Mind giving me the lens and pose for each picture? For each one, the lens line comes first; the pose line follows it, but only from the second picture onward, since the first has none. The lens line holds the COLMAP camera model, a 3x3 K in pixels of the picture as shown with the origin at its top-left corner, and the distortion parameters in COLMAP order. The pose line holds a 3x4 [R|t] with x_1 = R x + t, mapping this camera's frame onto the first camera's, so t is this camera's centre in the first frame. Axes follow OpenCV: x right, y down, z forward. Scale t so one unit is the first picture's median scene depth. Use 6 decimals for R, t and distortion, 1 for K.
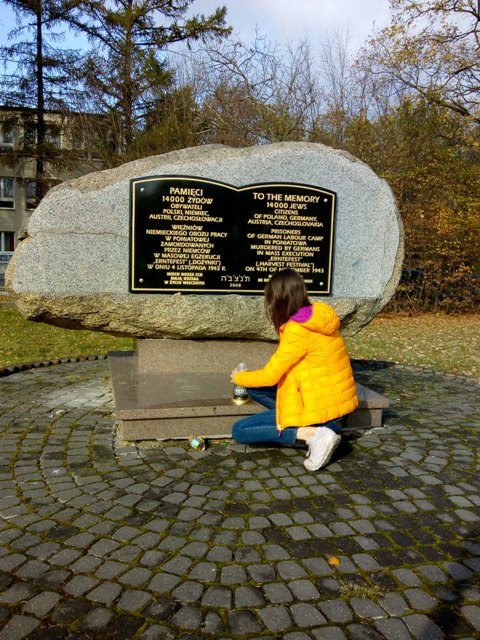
lens RADIAL K [[565.8, 0, 240.0], [0, 565.8, 320.0], [0, 0, 1]] dist [0.000731, -0.102138]
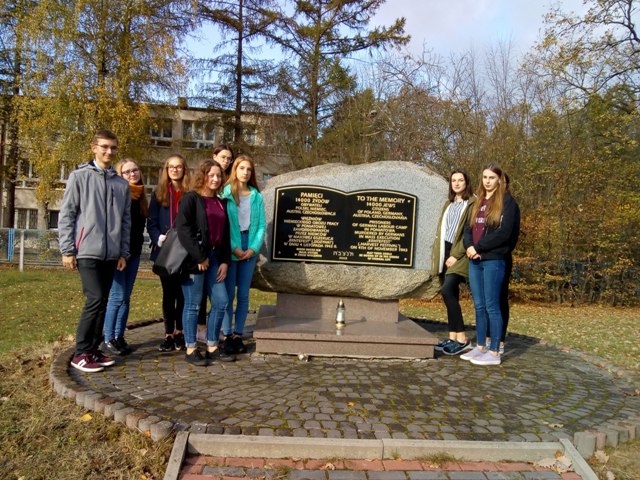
lens RADIAL K [[565.8, 0, 320.0], [0, 565.8, 240.0], [0, 0, 1]] dist [0.000731, -0.102138]
pose [[0.982373, 0.023604, -0.185436, 0.196079], [-0.045630, 0.992267, -0.115428, 0.060665], [0.181278, 0.121854, 0.975853, -0.423358]]
